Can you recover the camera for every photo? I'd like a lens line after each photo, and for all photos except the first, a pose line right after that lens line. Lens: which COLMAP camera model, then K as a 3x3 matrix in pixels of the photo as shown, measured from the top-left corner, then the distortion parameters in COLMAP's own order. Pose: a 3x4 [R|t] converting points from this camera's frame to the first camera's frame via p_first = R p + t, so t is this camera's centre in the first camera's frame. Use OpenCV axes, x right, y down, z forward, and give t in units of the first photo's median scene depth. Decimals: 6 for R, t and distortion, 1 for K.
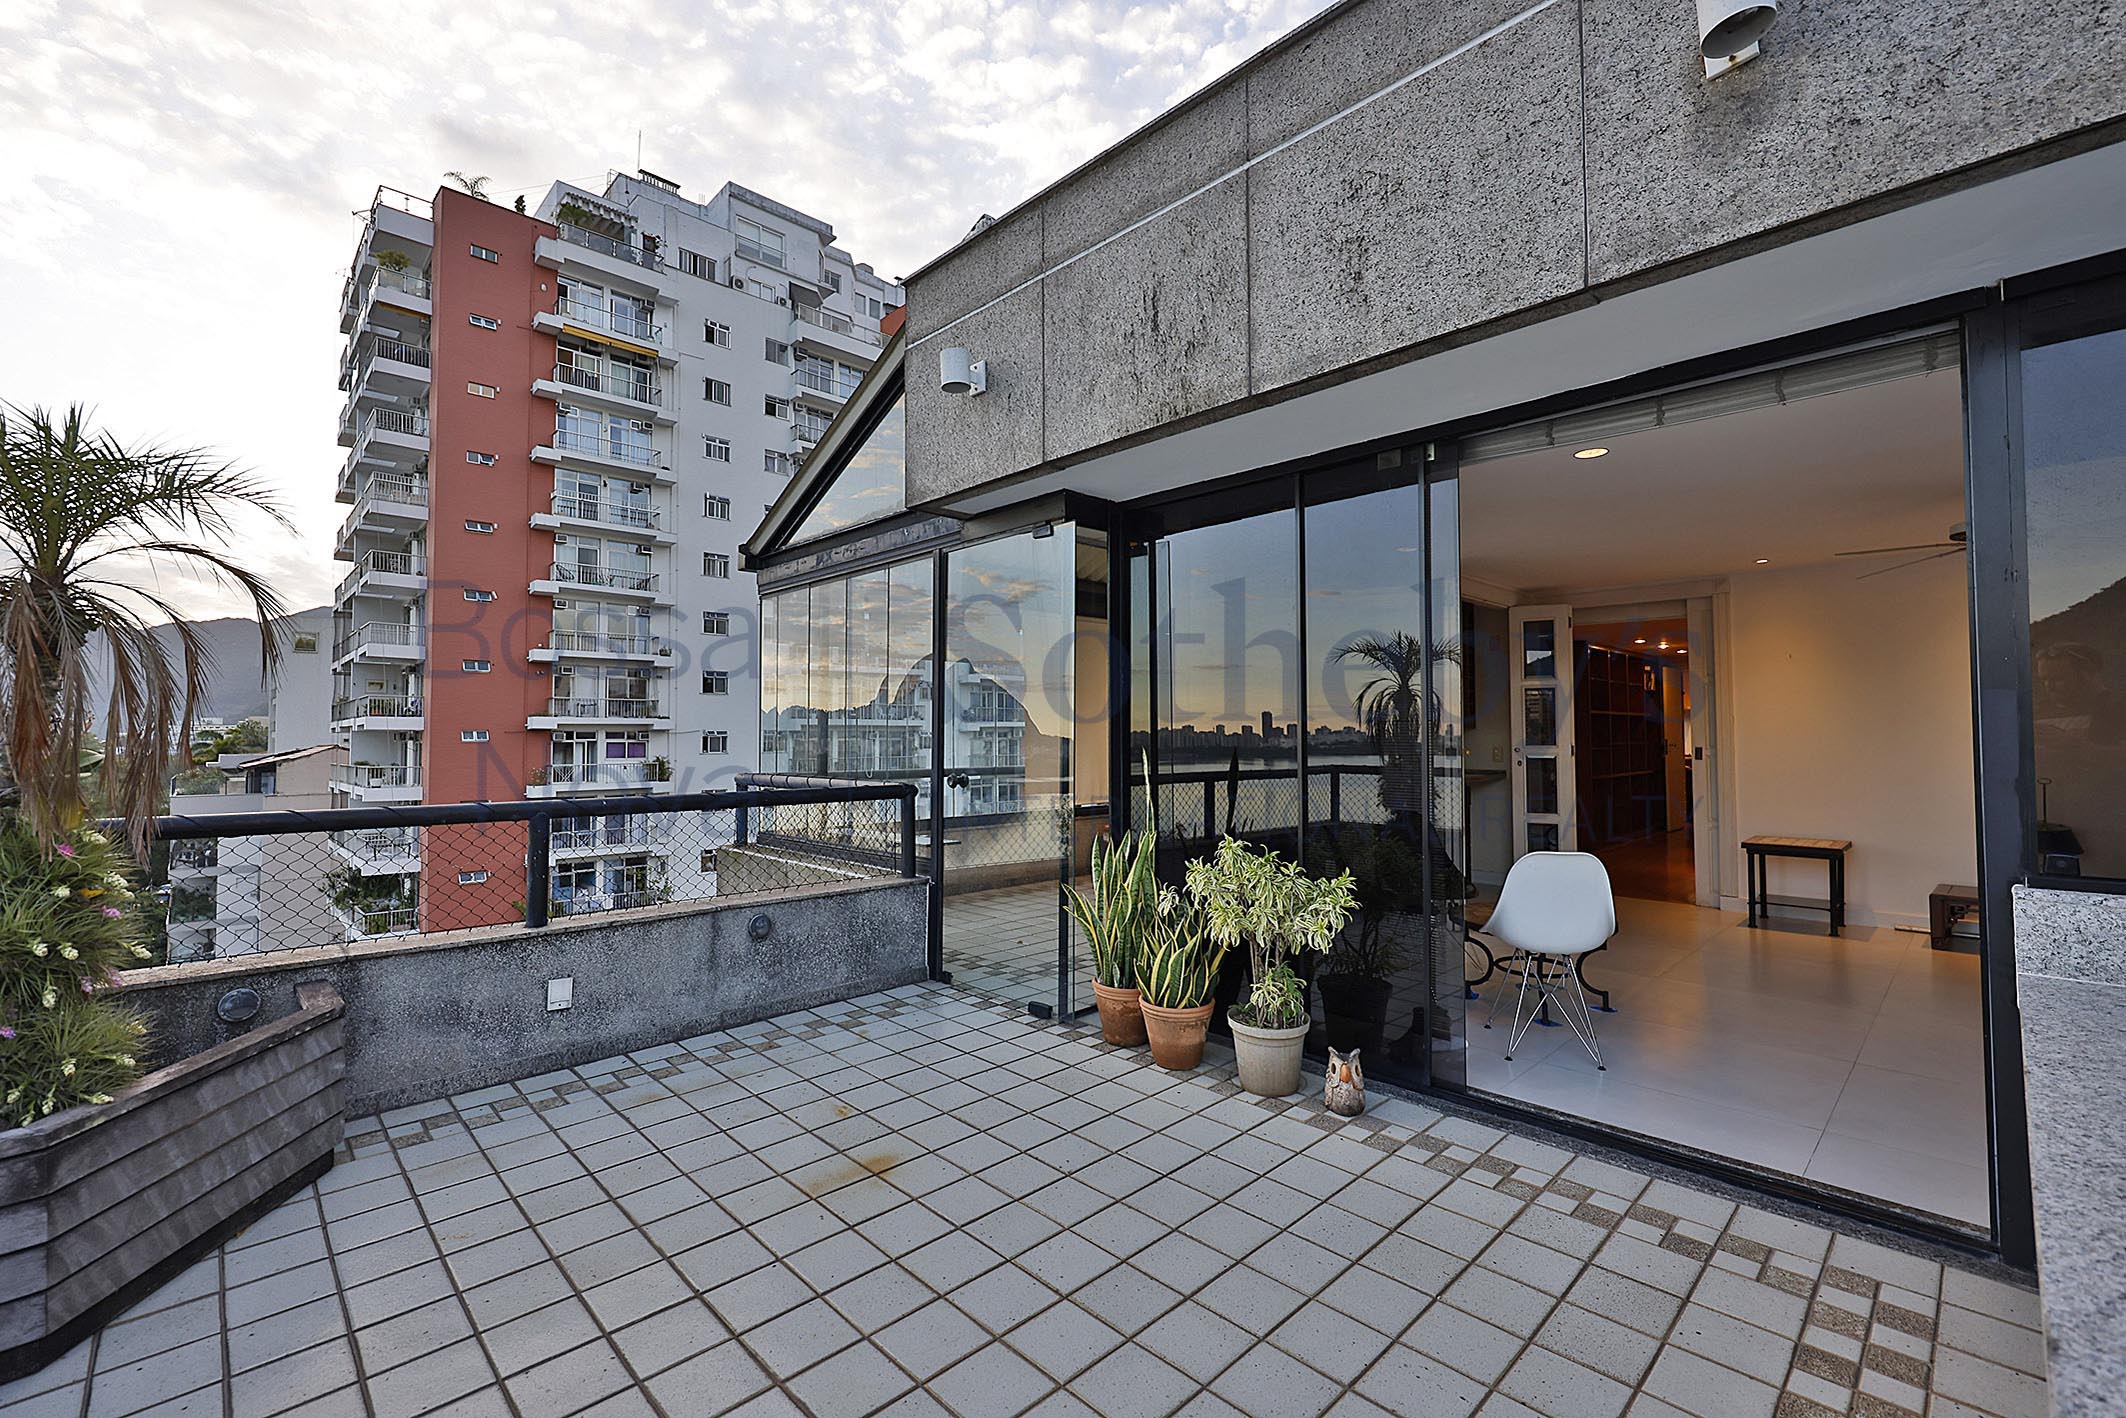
lens RADIAL K [[900.2, 0, 1063.0], [0, 900.2, 709.0], [0, 0, 1]] dist [-0.000343, 0.000155]
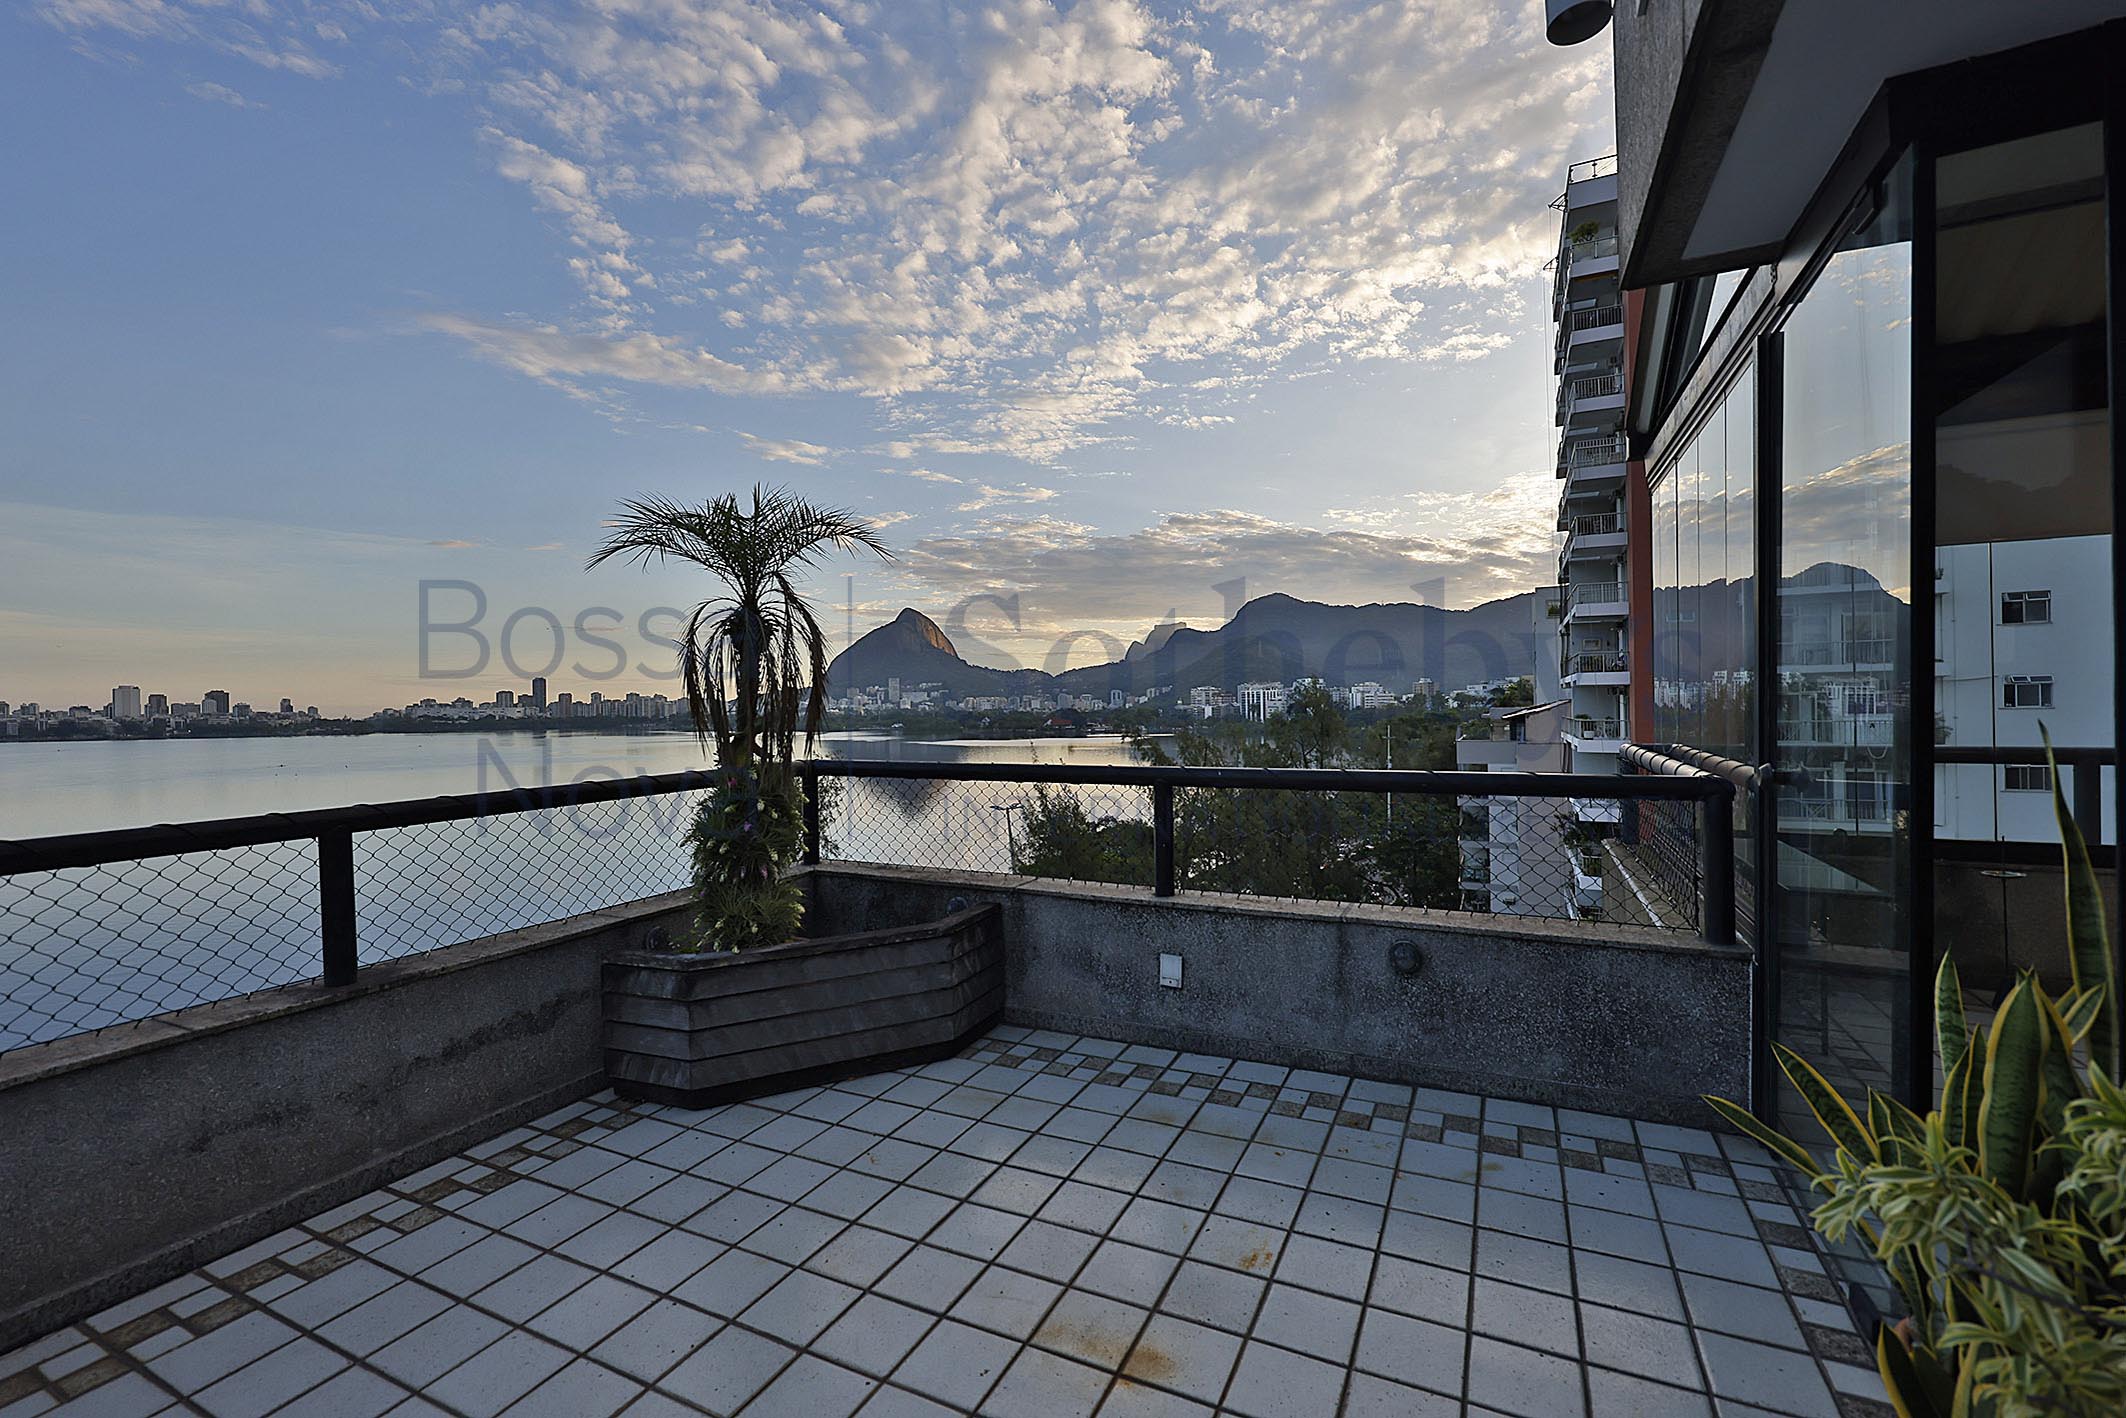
lens RADIAL K [[900.2, 0, 1063.0], [0, 900.2, 709.0], [0, 0, 1]] dist [-0.000343, 0.000155]
pose [[0.336736, 0.003135, -0.941594, 0.274894], [0.046127, 0.998739, 0.019821, 0.014458], [0.940468, -0.050108, 0.336167, 0.539089]]
